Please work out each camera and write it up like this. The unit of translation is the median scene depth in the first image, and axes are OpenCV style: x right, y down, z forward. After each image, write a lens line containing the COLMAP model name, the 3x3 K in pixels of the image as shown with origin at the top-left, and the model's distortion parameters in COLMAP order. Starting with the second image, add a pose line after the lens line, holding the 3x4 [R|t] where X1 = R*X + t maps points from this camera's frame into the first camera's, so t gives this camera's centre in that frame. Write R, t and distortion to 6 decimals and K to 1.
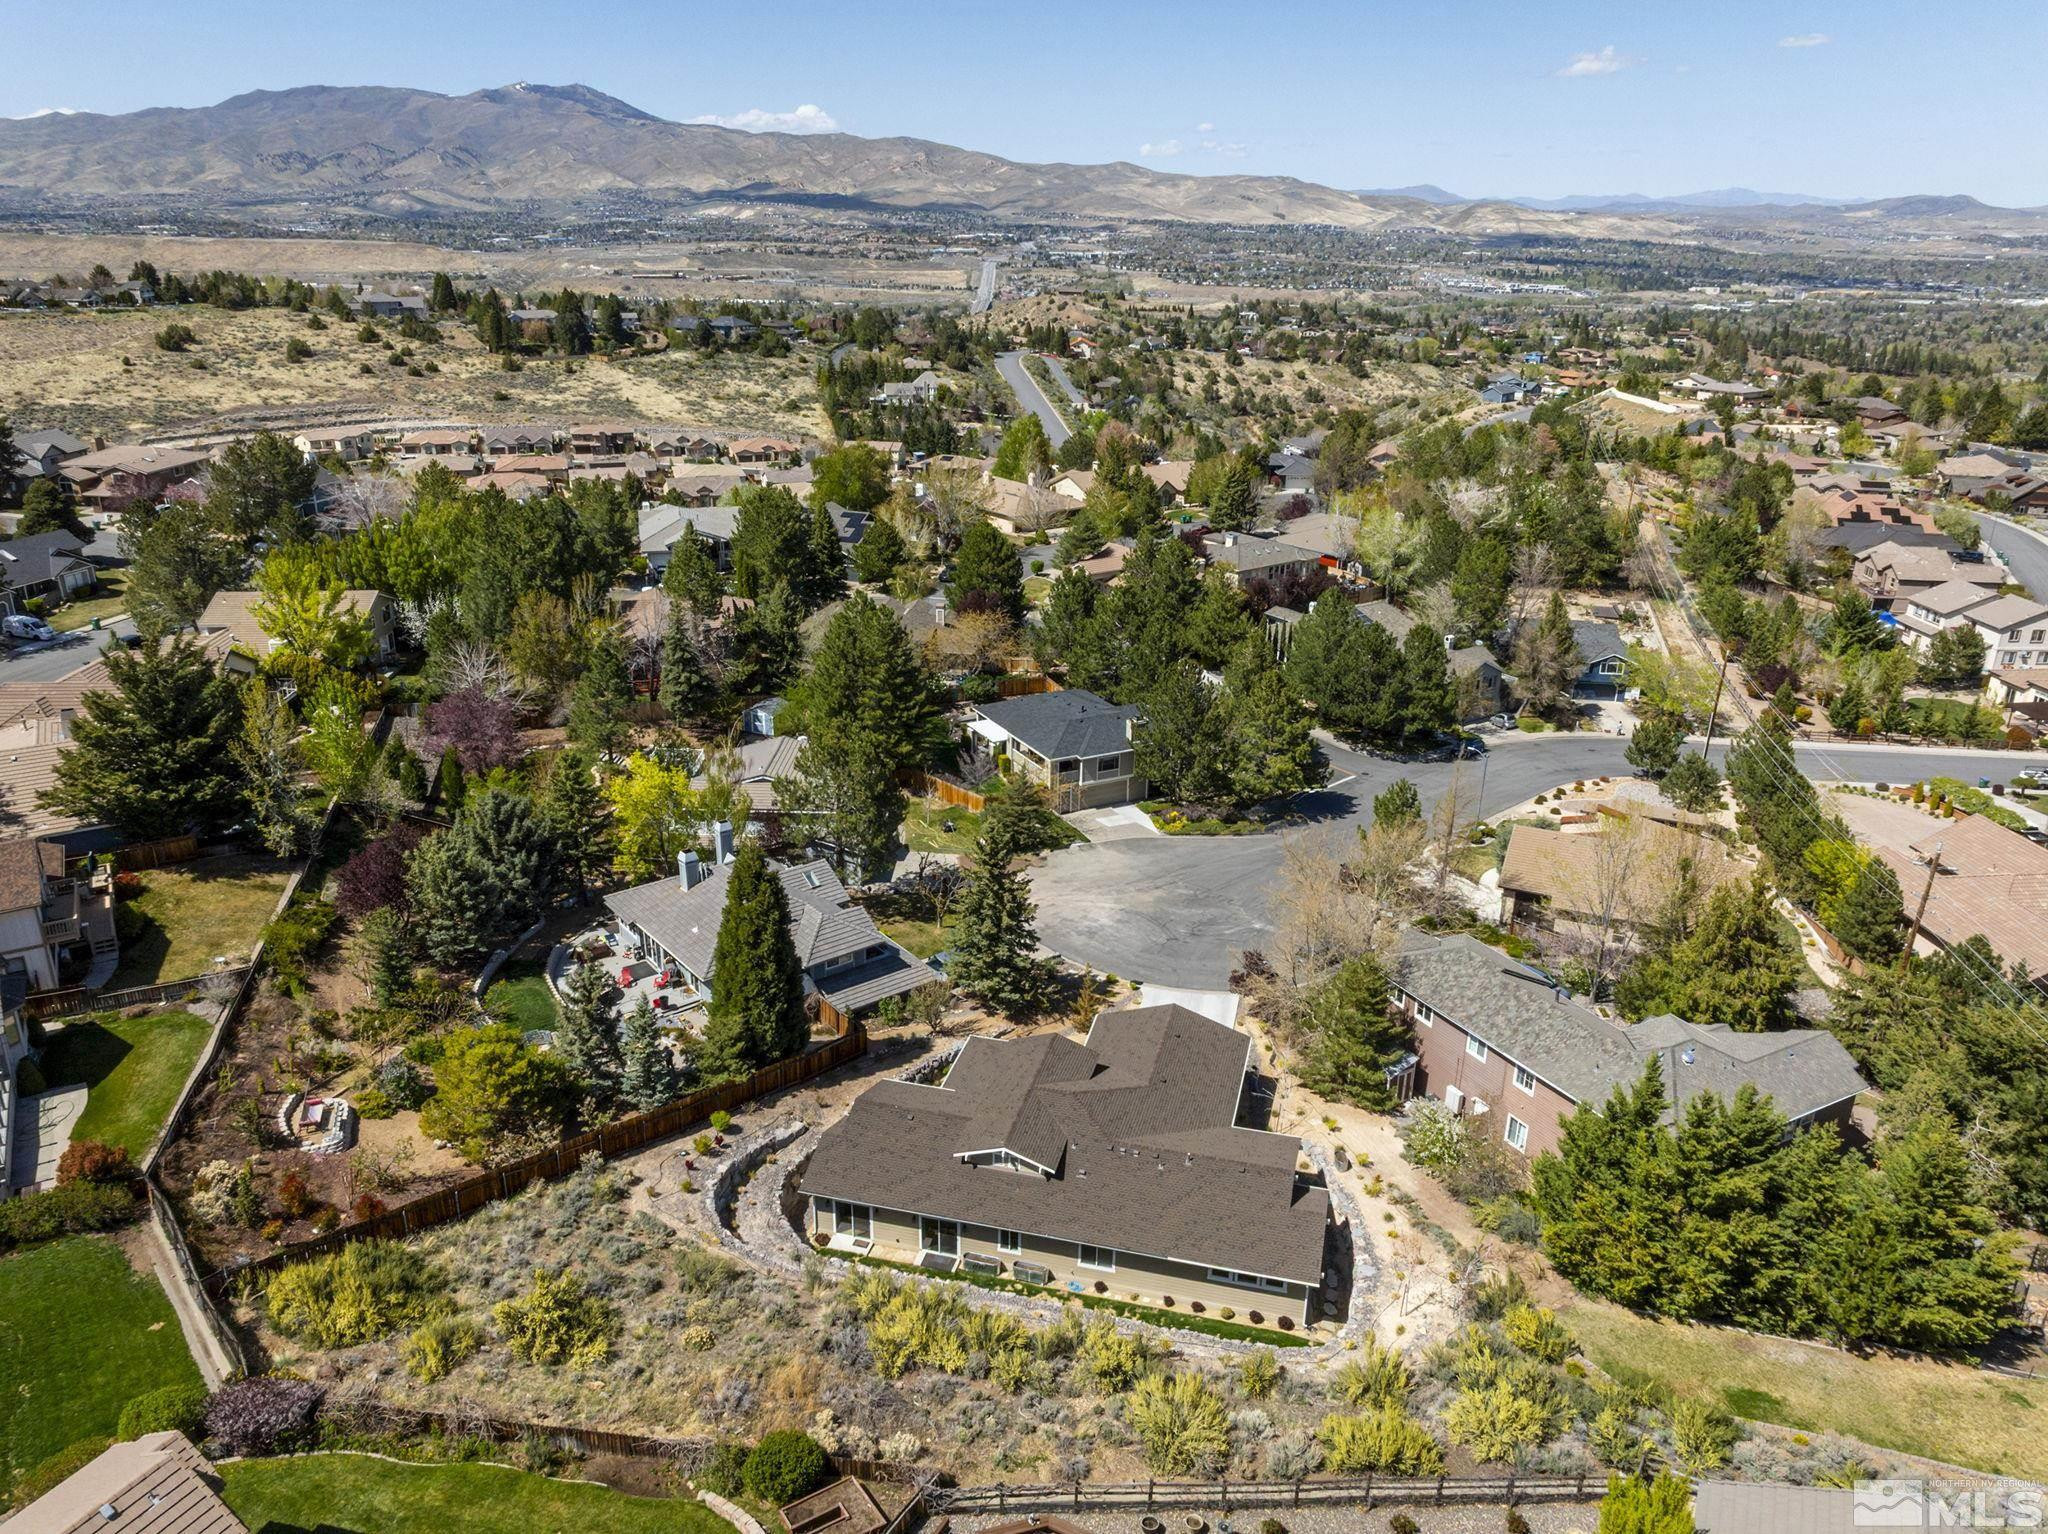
lens RADIAL K [[1499.7, 0, 990.8], [0, 1499.7, 730.6], [0, 0, 1]] dist [0.007952, -0.022713]
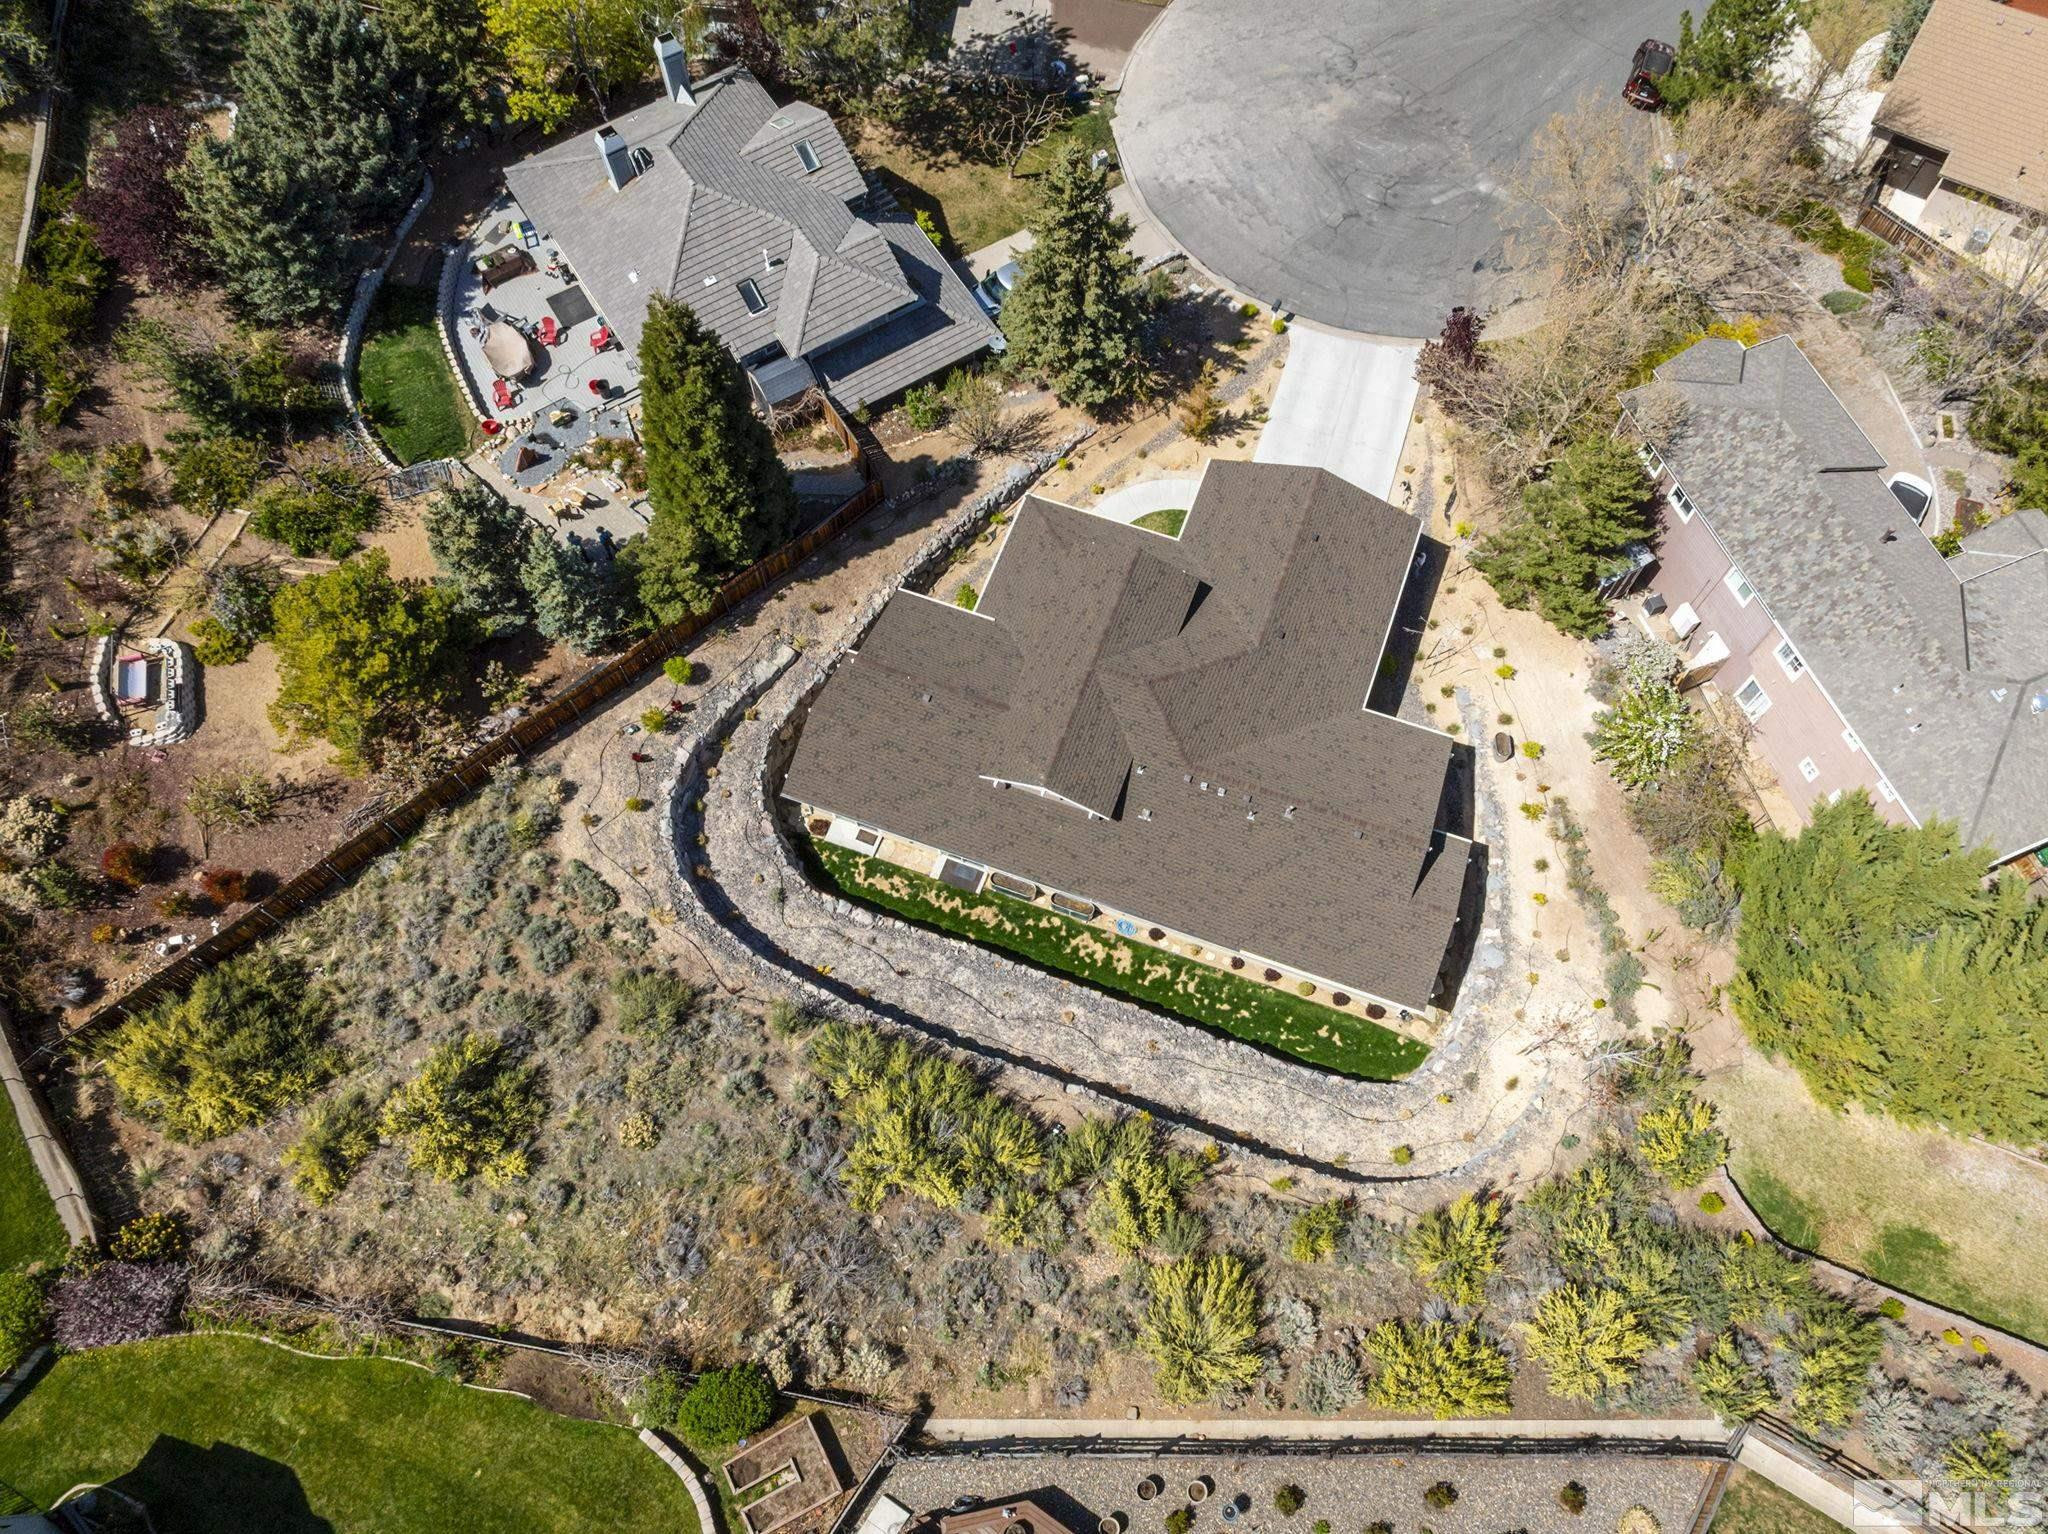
lens RADIAL K [[1499.7, 0, 1014.3], [0, 1499.7, 816.2], [0, 0, 1]] dist [0.007952, -0.022713]
pose [[0.996318, 0.070247, -0.049158, 0.024620], [-0.010804, 0.671640, 0.740799, -0.207660], [0.085056, -0.737540, 0.669925, 0.380583]]
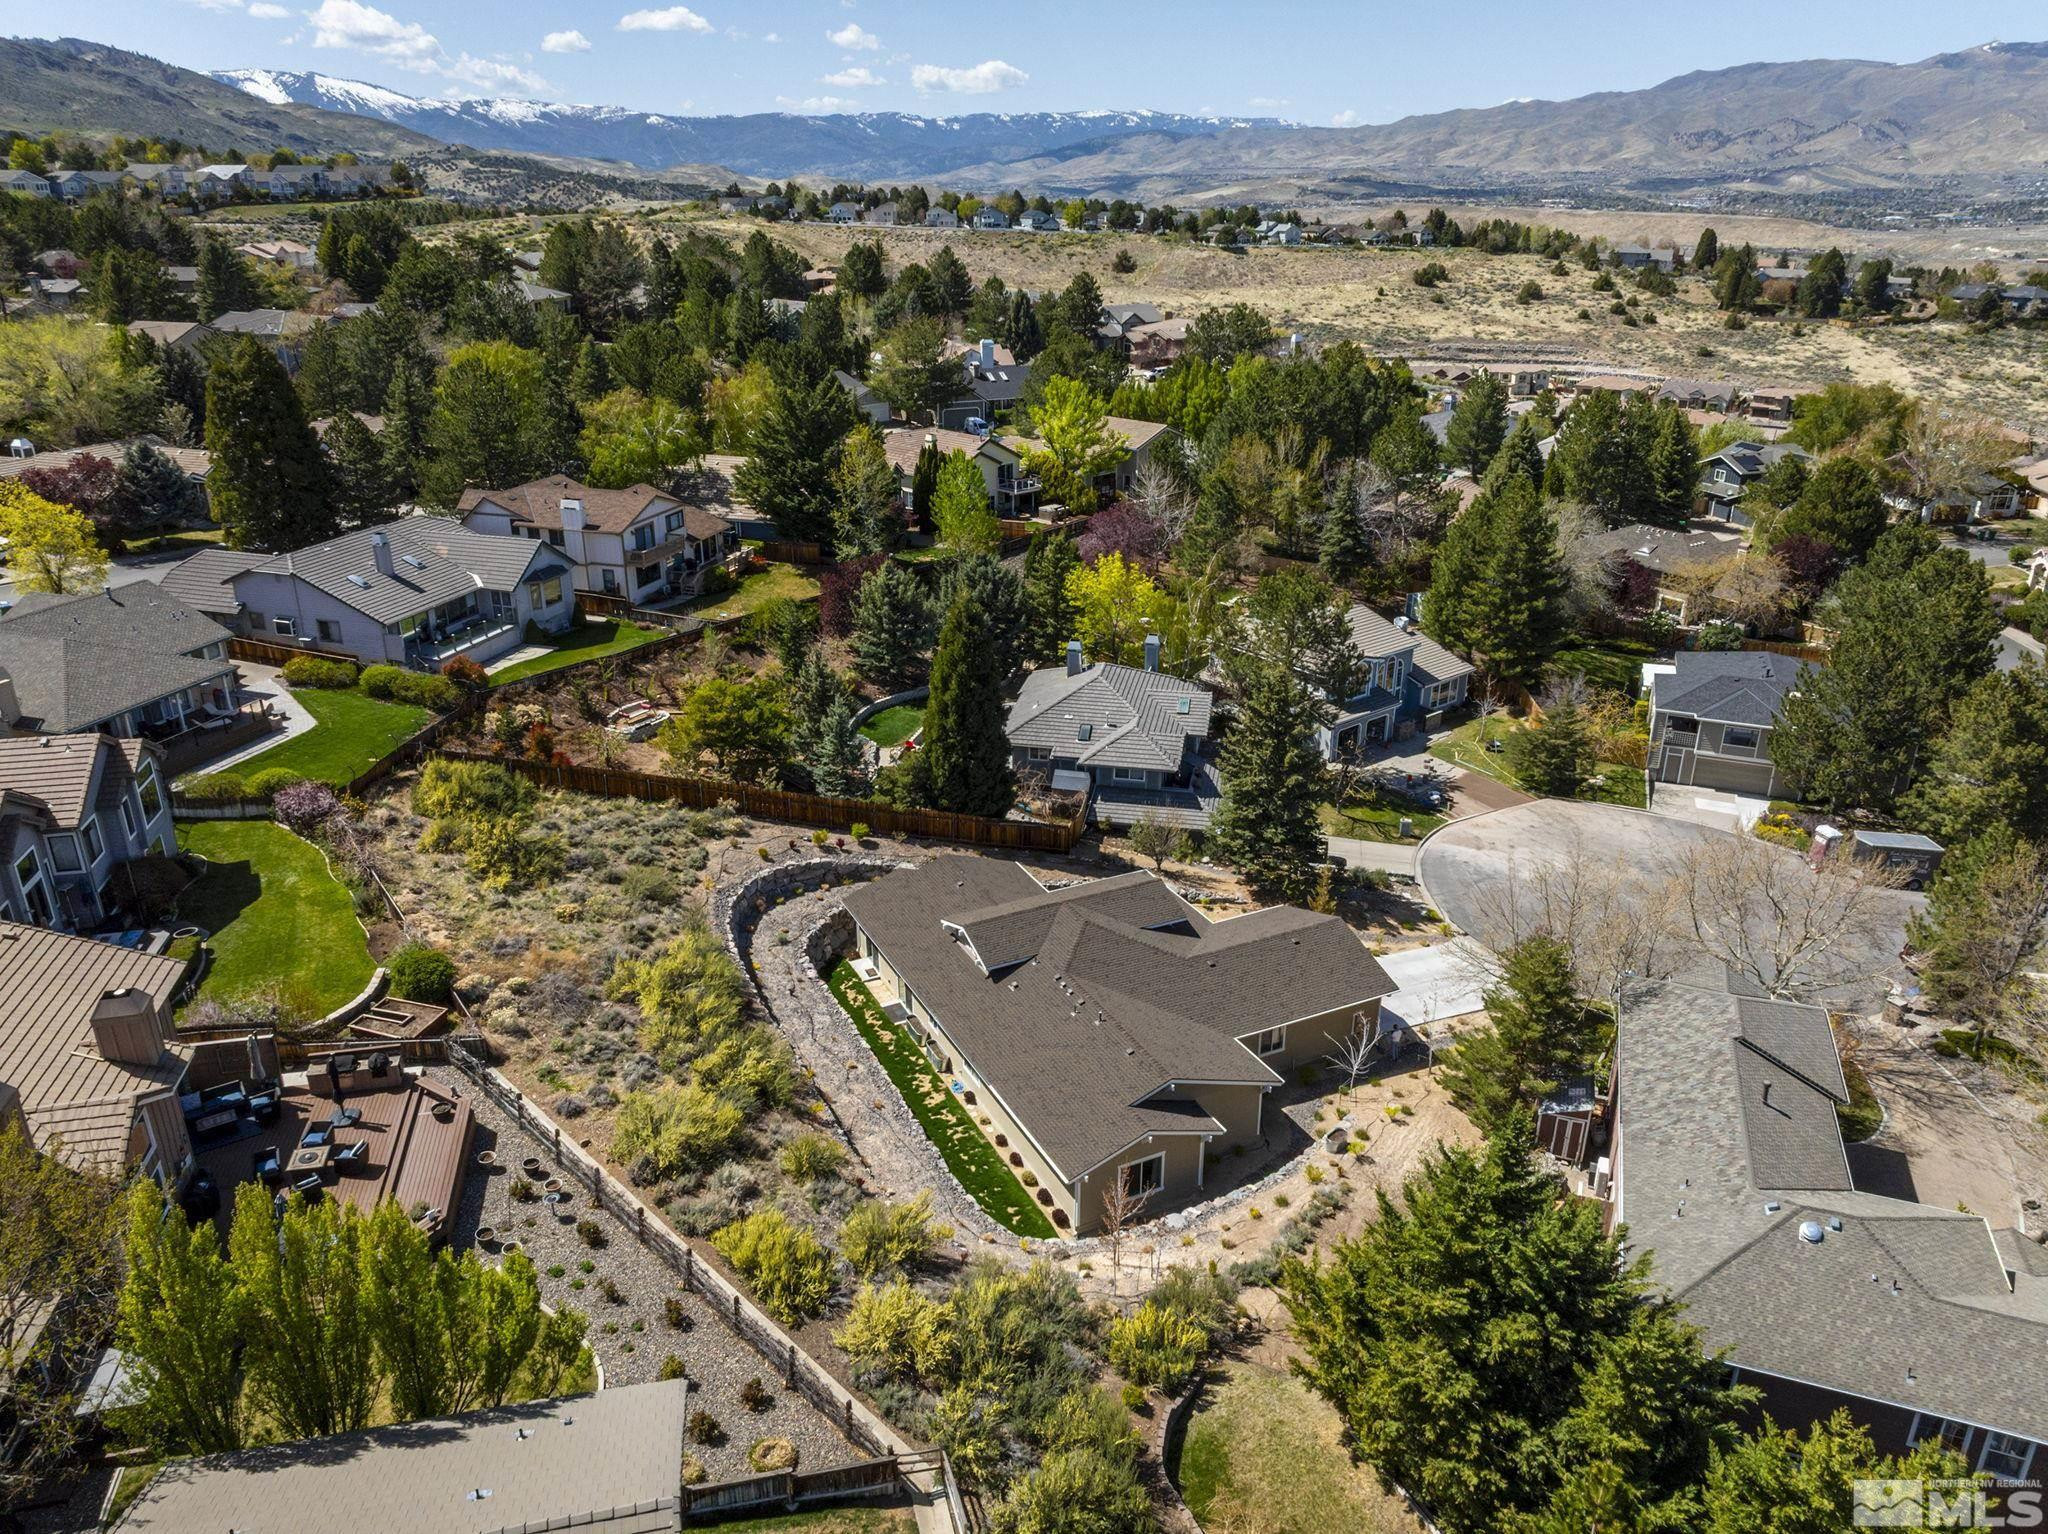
lens RADIAL K [[1446.2, 0, 1004.7], [0, 1446.2, 743.5], [0, 0, 1]] dist [-0.035092, 0.038088]
pose [[0.657014, 0.273030, -0.702700, 0.498108], [-0.251176, 0.958135, 0.137432, 0.026273], [0.710804, 0.086207, 0.698087, 0.287947]]
